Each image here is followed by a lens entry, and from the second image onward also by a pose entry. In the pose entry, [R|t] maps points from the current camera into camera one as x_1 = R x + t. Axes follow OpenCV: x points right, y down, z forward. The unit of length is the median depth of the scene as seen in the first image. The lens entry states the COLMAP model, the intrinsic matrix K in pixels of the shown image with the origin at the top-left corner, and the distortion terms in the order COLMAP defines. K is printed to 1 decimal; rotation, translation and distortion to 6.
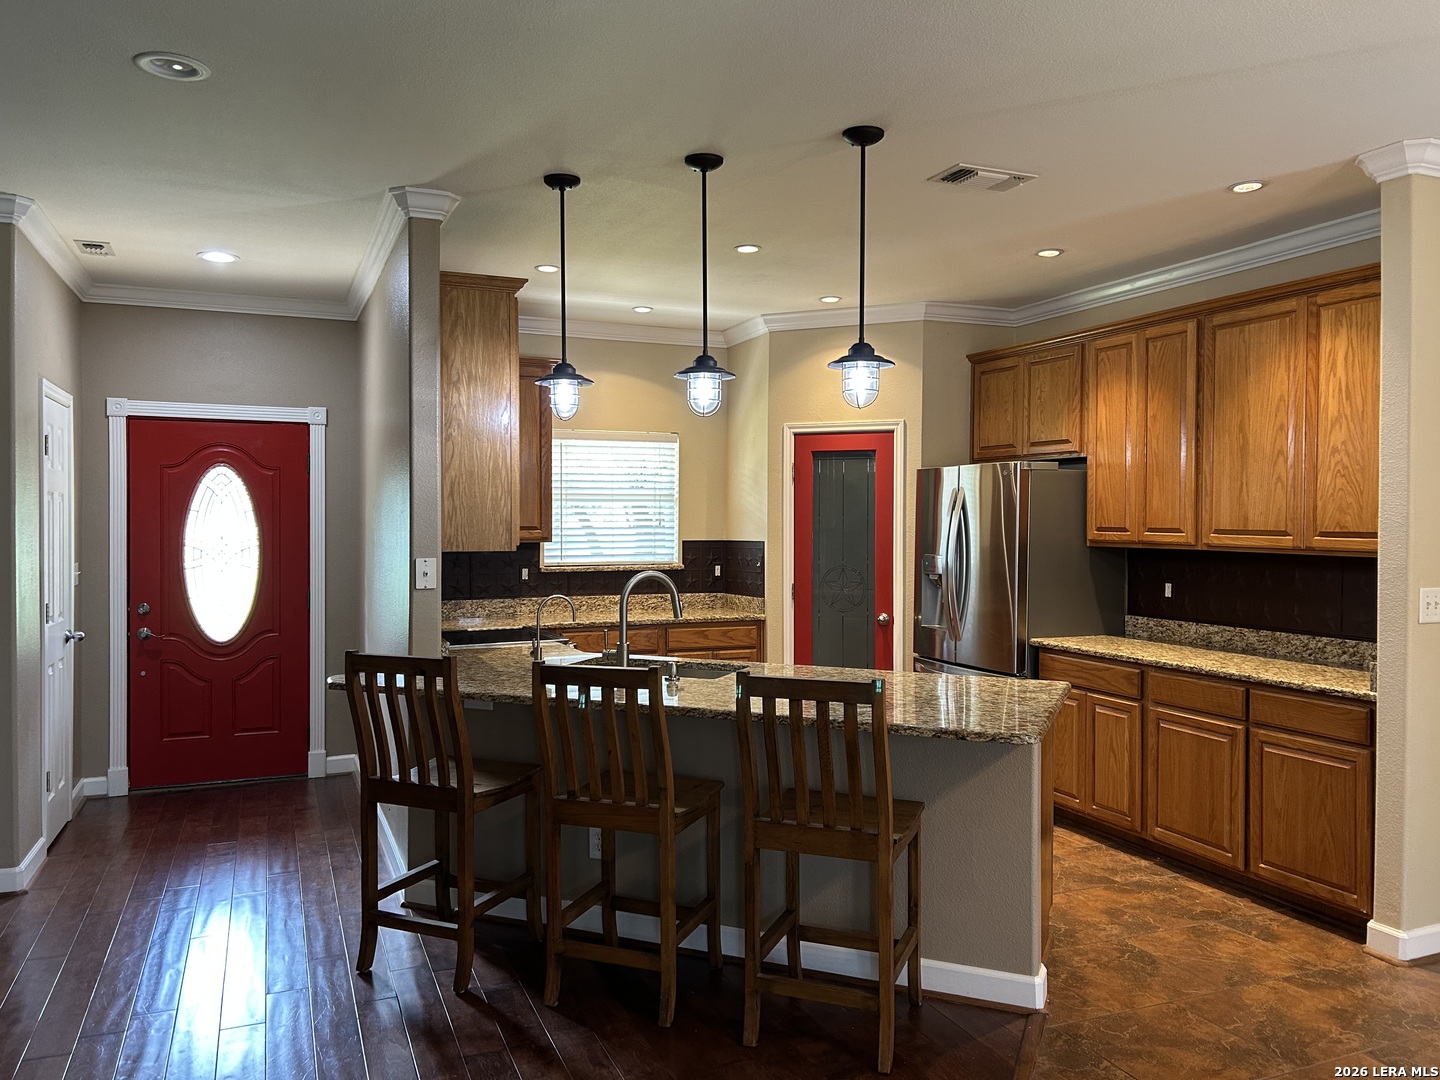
lens RADIAL K [[1076.1, 0, 699.3], [0, 1076.1, 528.9], [0, 0, 1]] dist [0.049576, -0.062478]
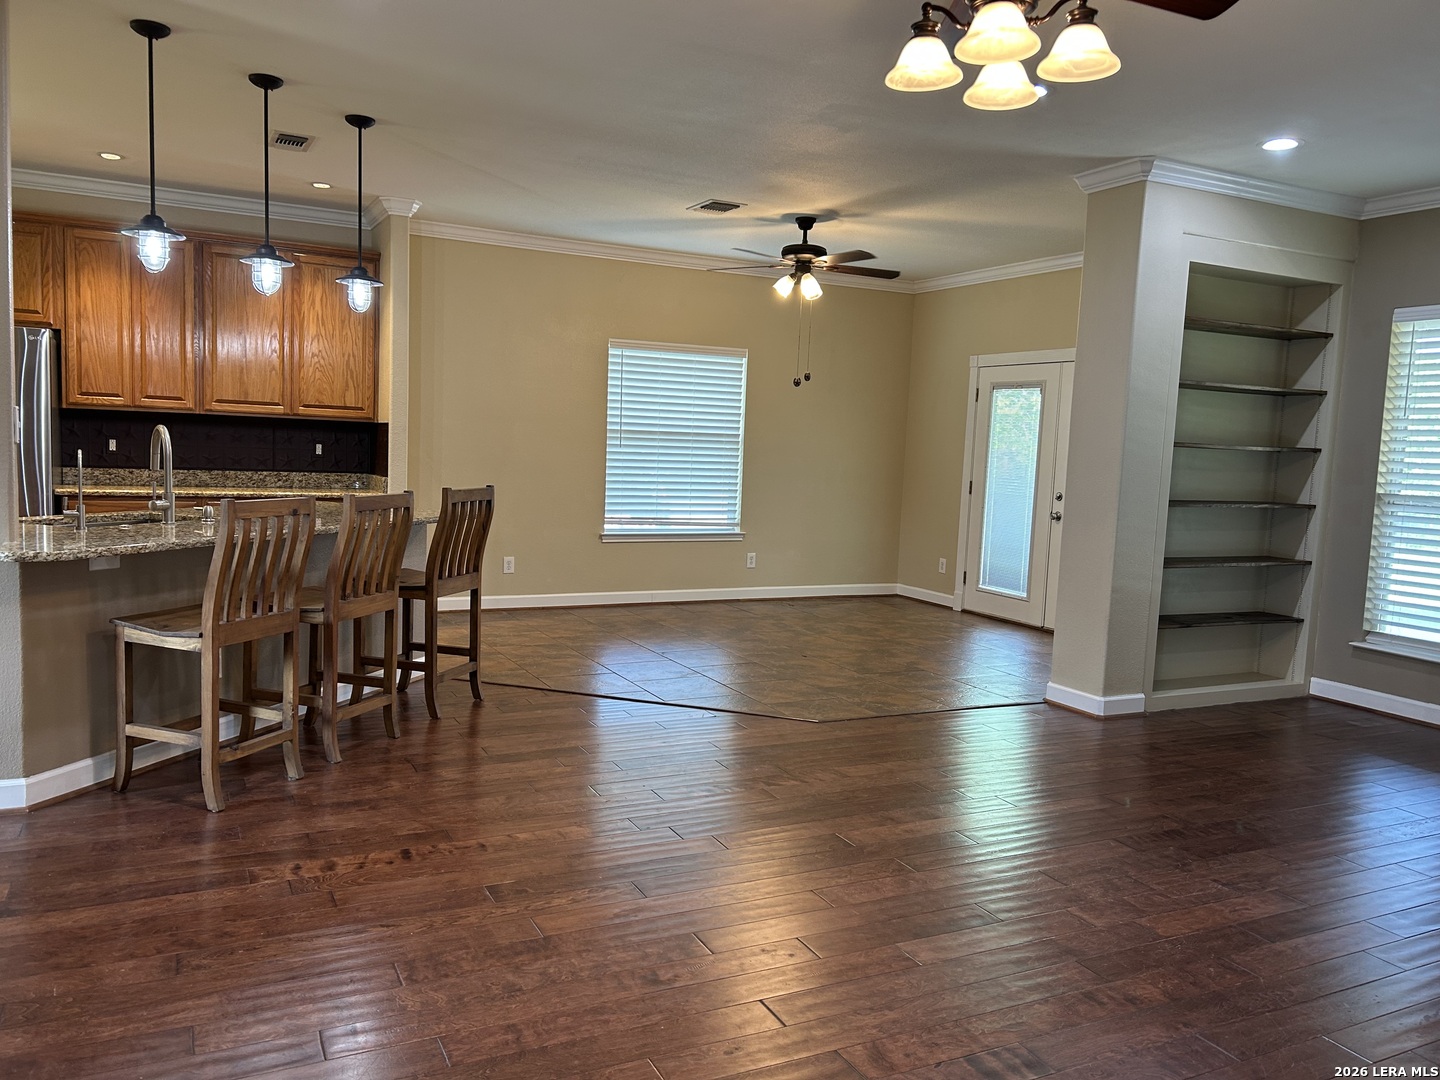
lens RADIAL K [[1076.1, 0, 713.3], [0, 1076.1, 543.7], [0, 0, 1]] dist [0.049576, -0.062478]
pose [[-0.084788, -0.099996, 0.991369, -0.746648], [-0.029220, 0.994773, 0.097840, 0.022678], [-0.995970, -0.020672, -0.087267, 0.353810]]
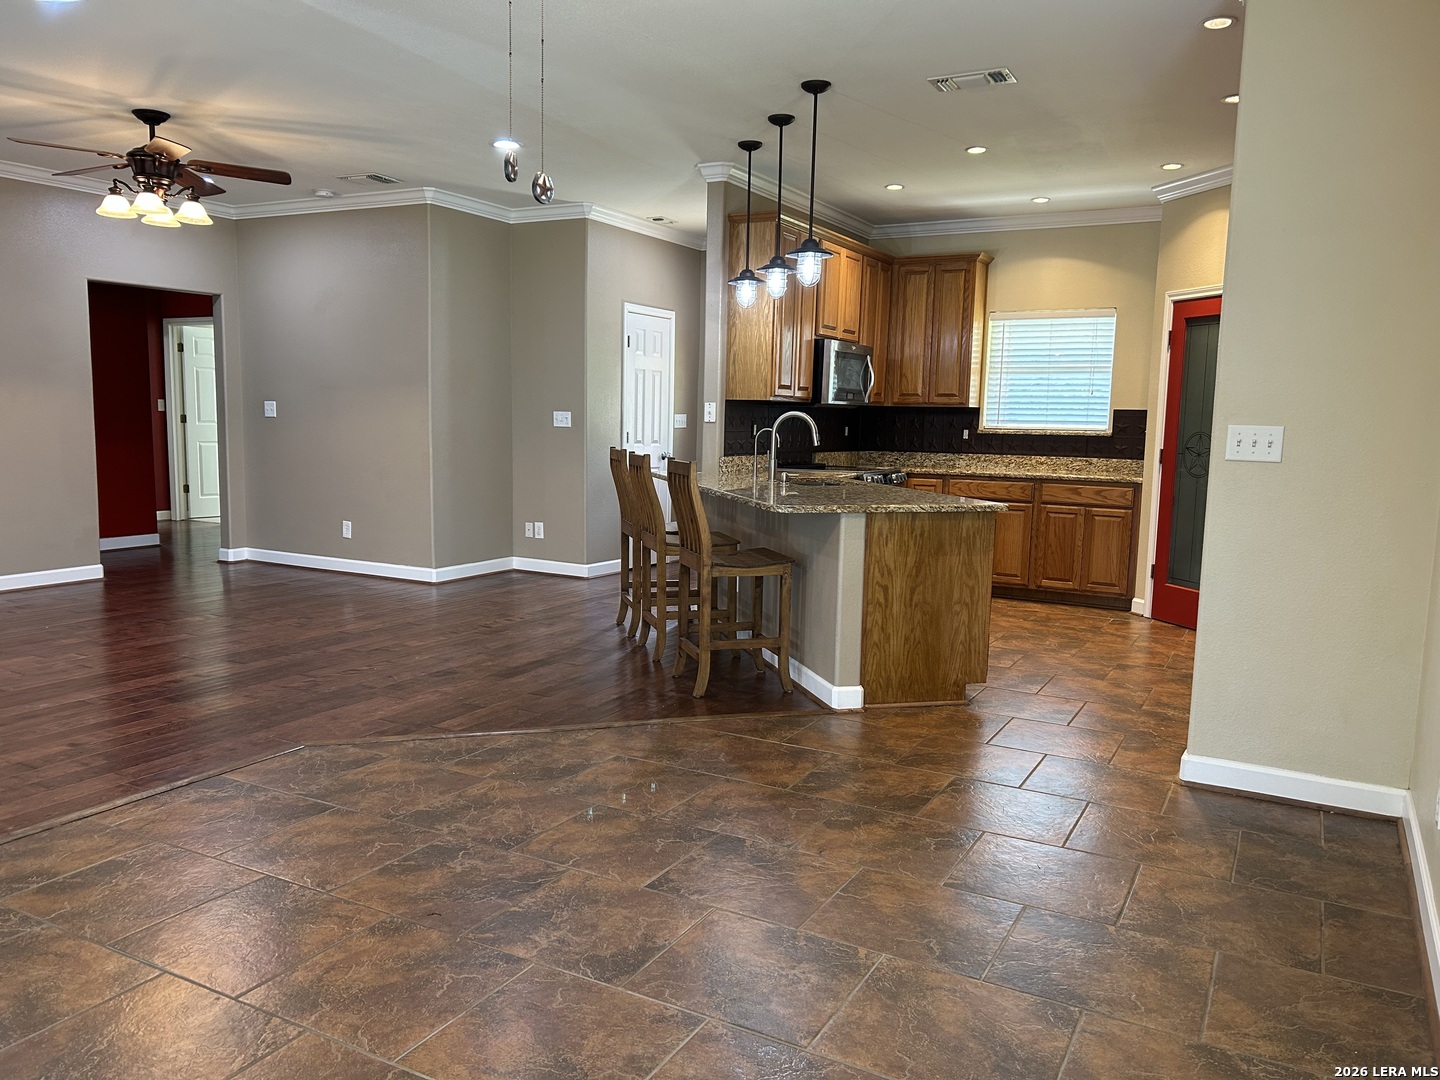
lens RADIAL K [[1076.1, 0, 690.7], [0, 1076.1, 547.0], [0, 0, 1]] dist [0.049576, -0.062478]
pose [[0.615463, 0.108943, -0.780600, 0.656512], [-0.026038, 0.992671, 0.118011, 0.034189], [0.787735, -0.052306, 0.613789, -0.007088]]
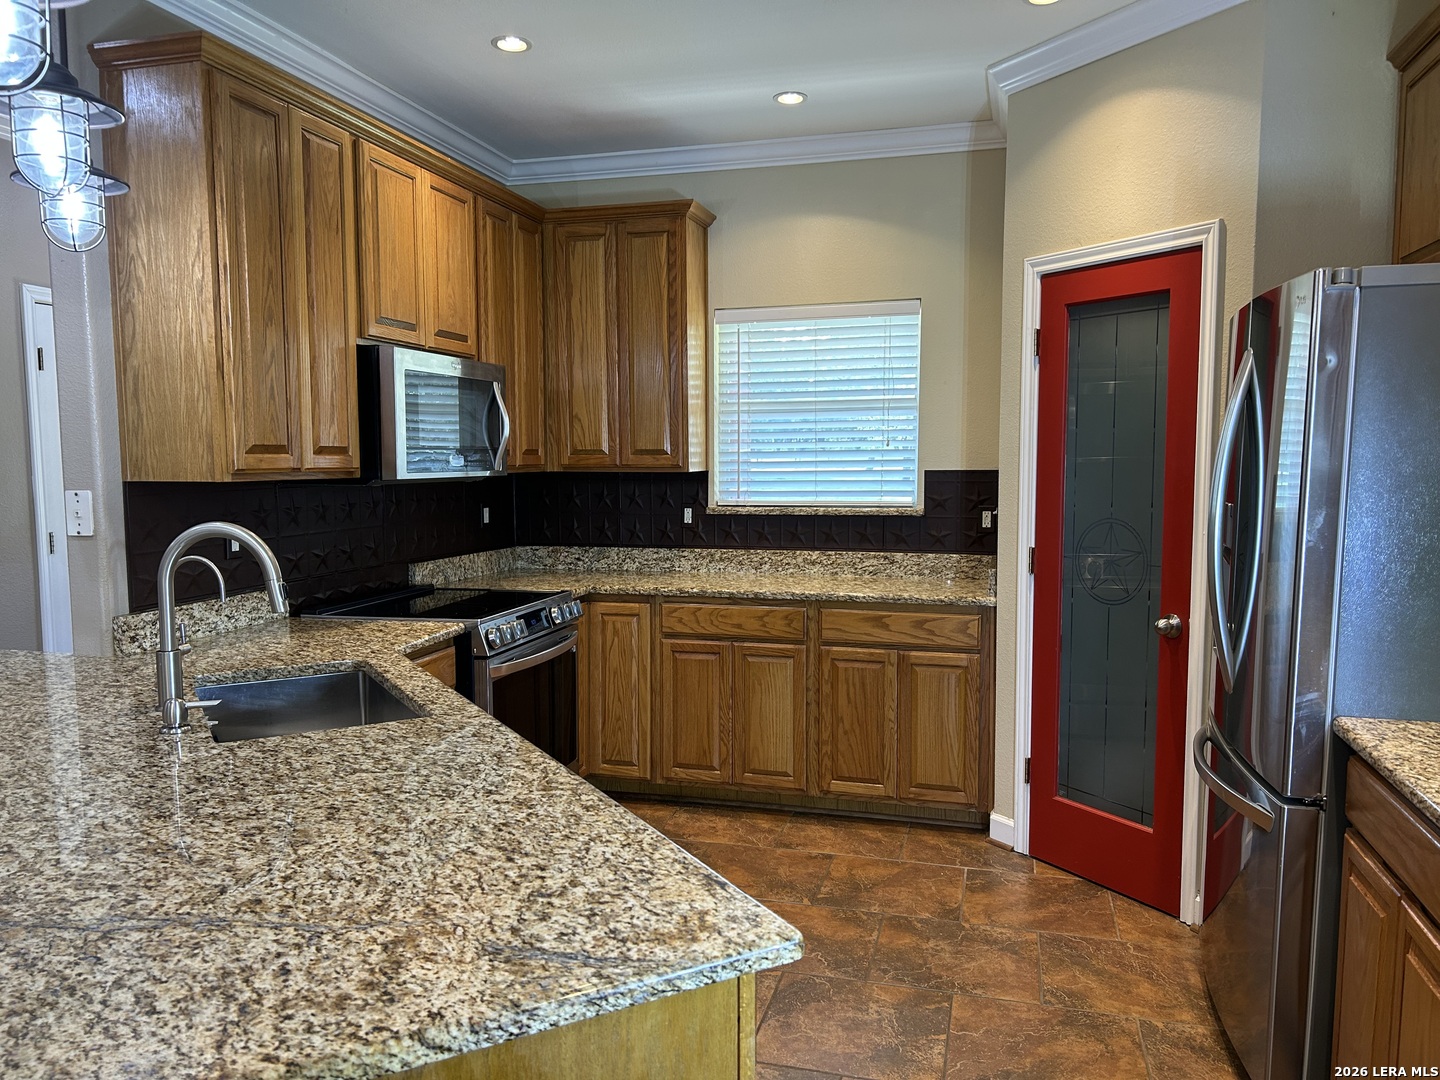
lens RADIAL K [[1076.1, 0, 711.0], [0, 1076.1, 549.0], [0, 0, 1]] dist [0.049576, -0.062478]
pose [[0.791650, 0.048102, -0.609079, 0.309871], [0.001576, 0.996732, 0.080765, 0.006012], [0.610973, -0.064897, 0.788987, 0.465456]]
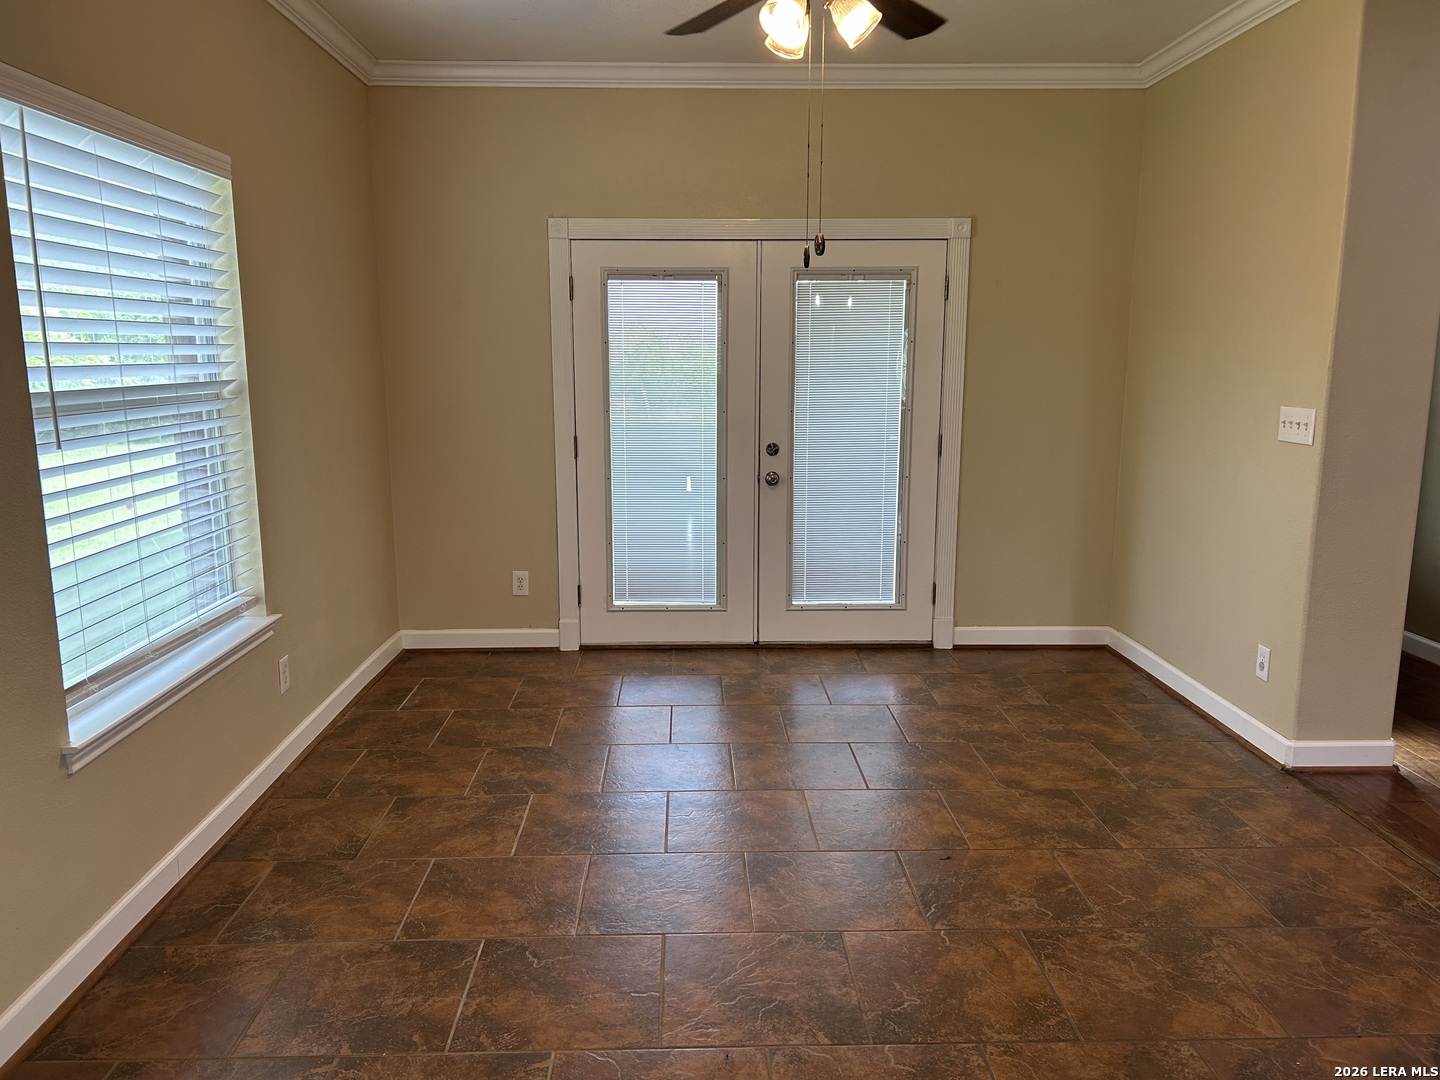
lens RADIAL K [[1076.1, 0, 716.8], [0, 1076.1, 536.3], [0, 0, 1]] dist [0.049576, -0.062478]
pose [[-0.939559, -0.059463, 0.337183, 0.213939], [0.002690, 0.983491, 0.180937, -0.003954], [-0.342376, 0.170908, -0.923888, 0.640210]]
